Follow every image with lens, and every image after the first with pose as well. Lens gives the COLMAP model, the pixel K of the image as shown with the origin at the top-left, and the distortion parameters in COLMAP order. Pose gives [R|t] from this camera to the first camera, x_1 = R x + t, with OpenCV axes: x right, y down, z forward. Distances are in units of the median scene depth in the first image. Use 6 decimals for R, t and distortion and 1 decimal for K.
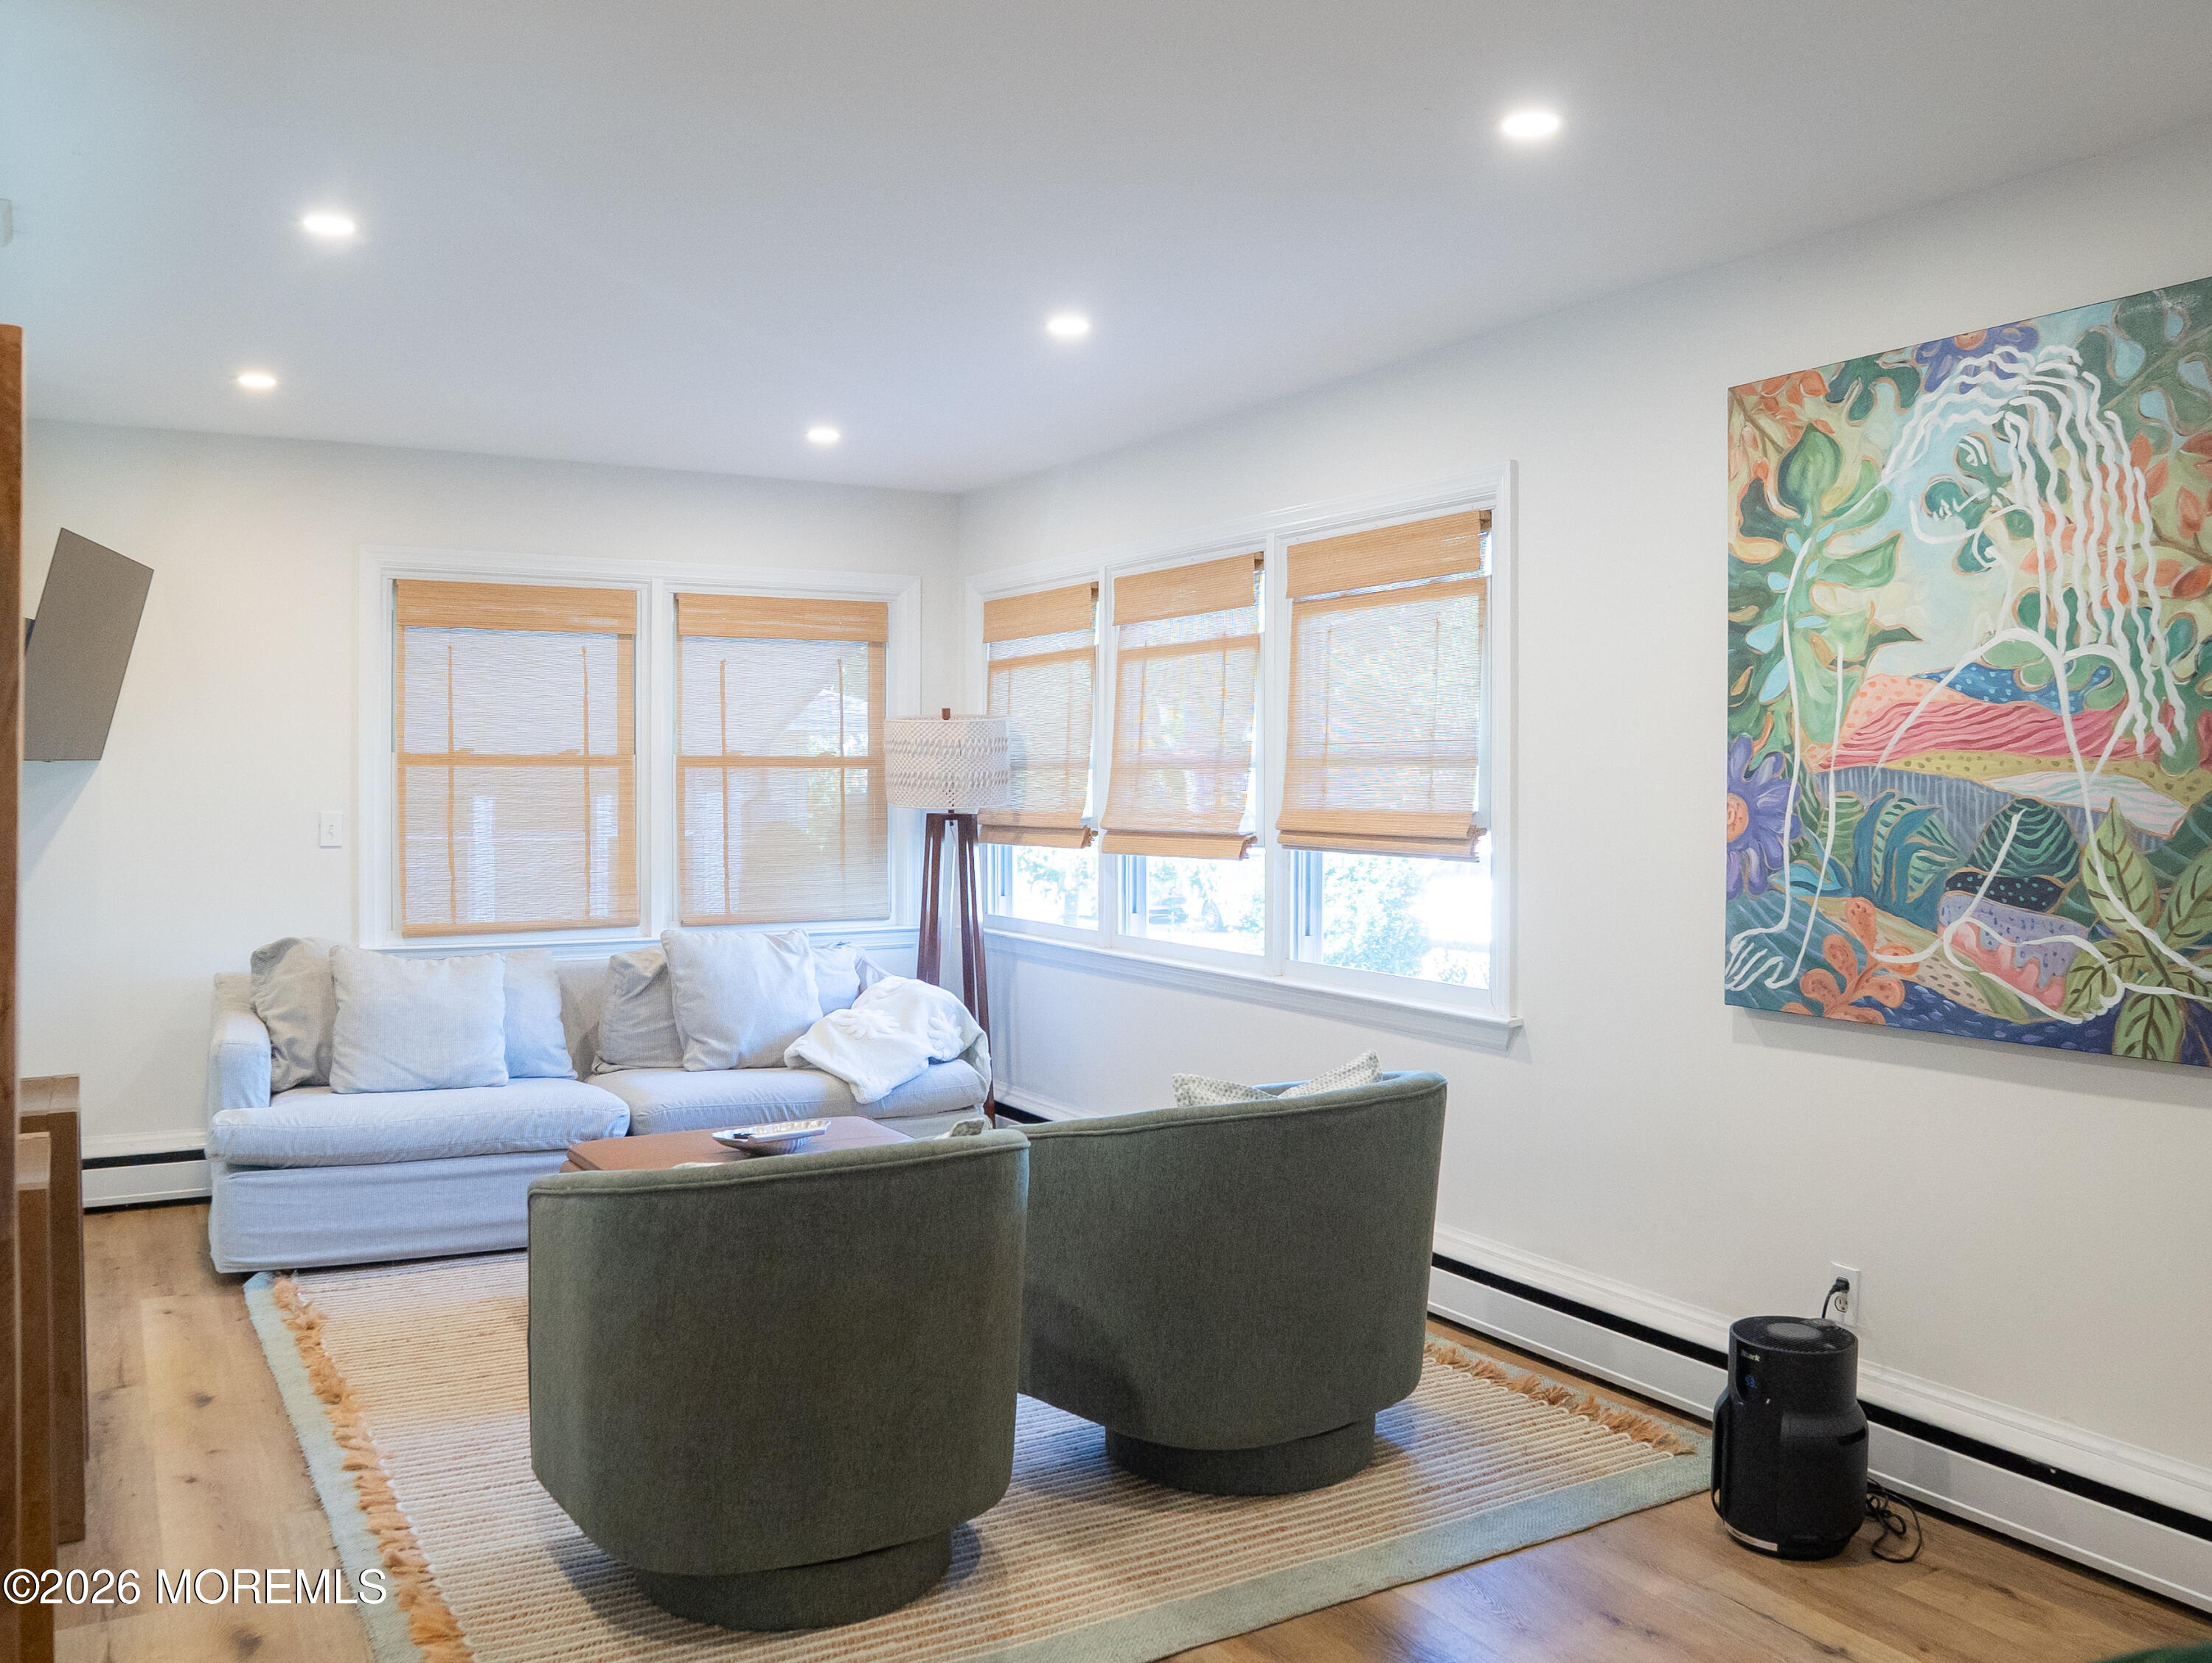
lens RADIAL K [[1812.9, 0, 1069.8], [0, 1812.9, 795.9], [0, 0, 1]] dist [-0.085156, 0.031565]
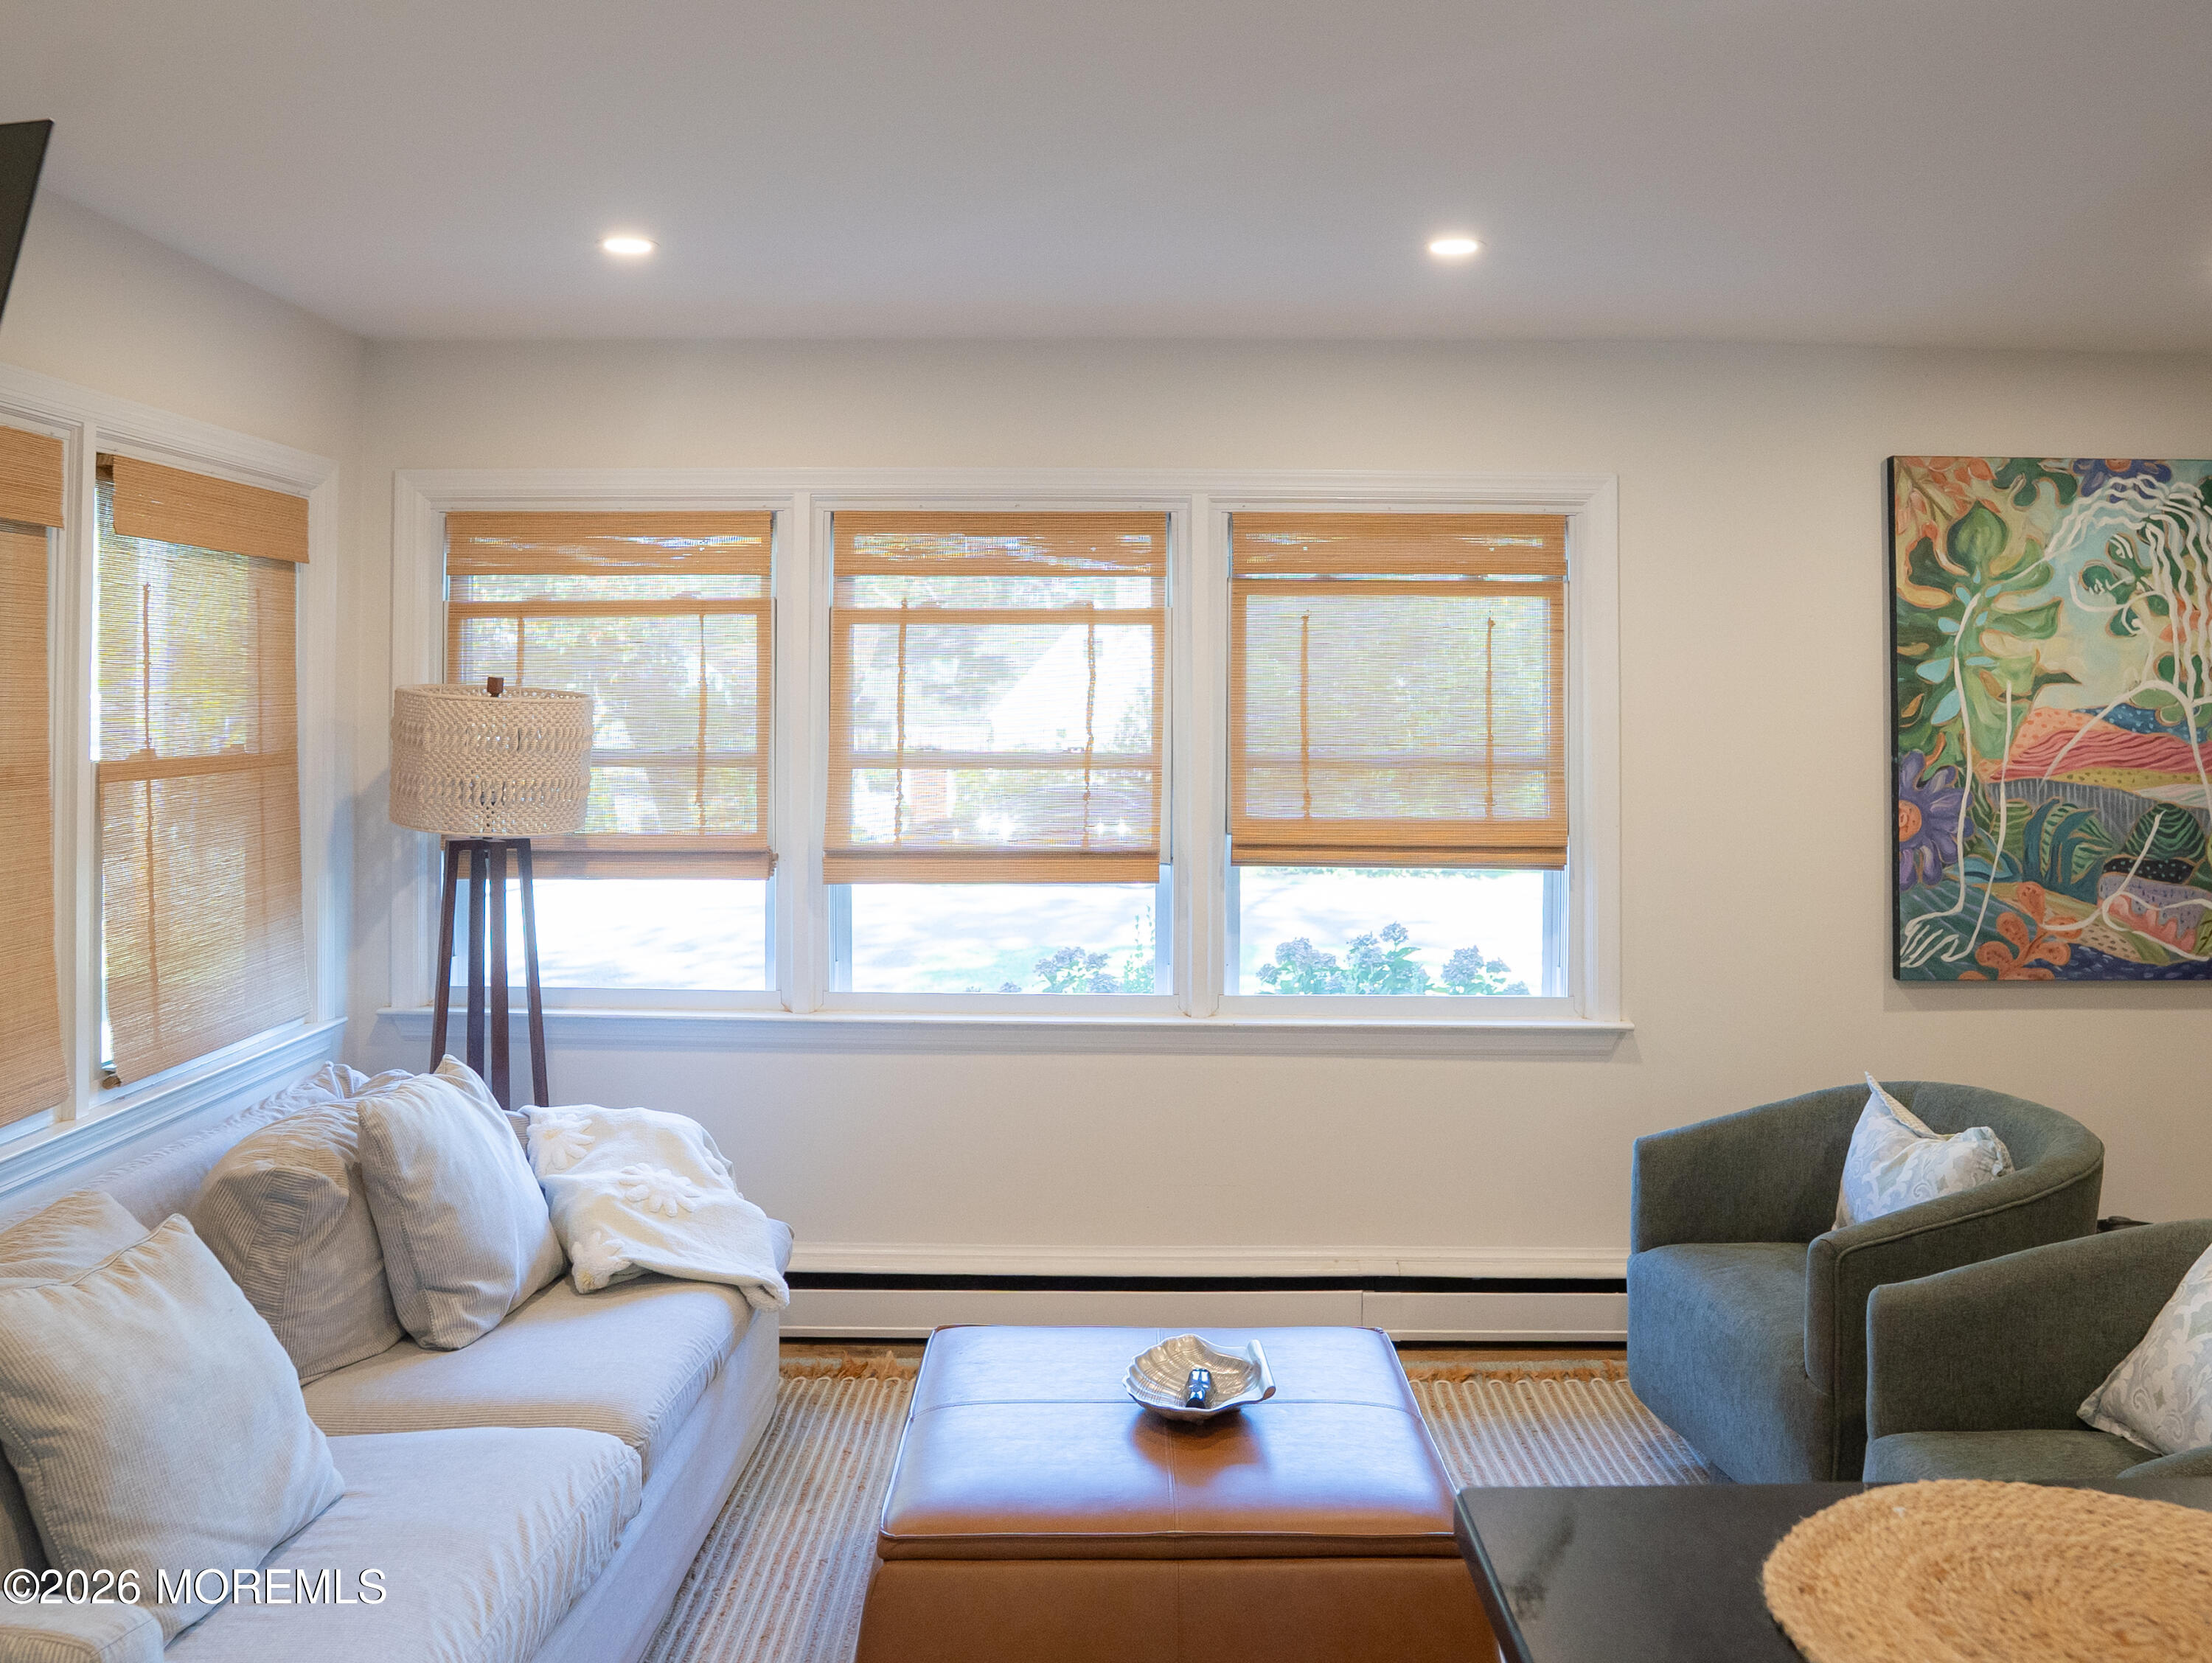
lens RADIAL K [[1782.8, 0, 1130.9], [0, 1782.8, 673.3], [0, 0, 1]] dist [-0.084997, 0.025499]
pose [[0.497012, 0.011196, 0.867671, -0.958745], [0.002211, 0.999897, -0.014168, -0.075769], [-0.867741, 0.008961, 0.496936, 0.937593]]
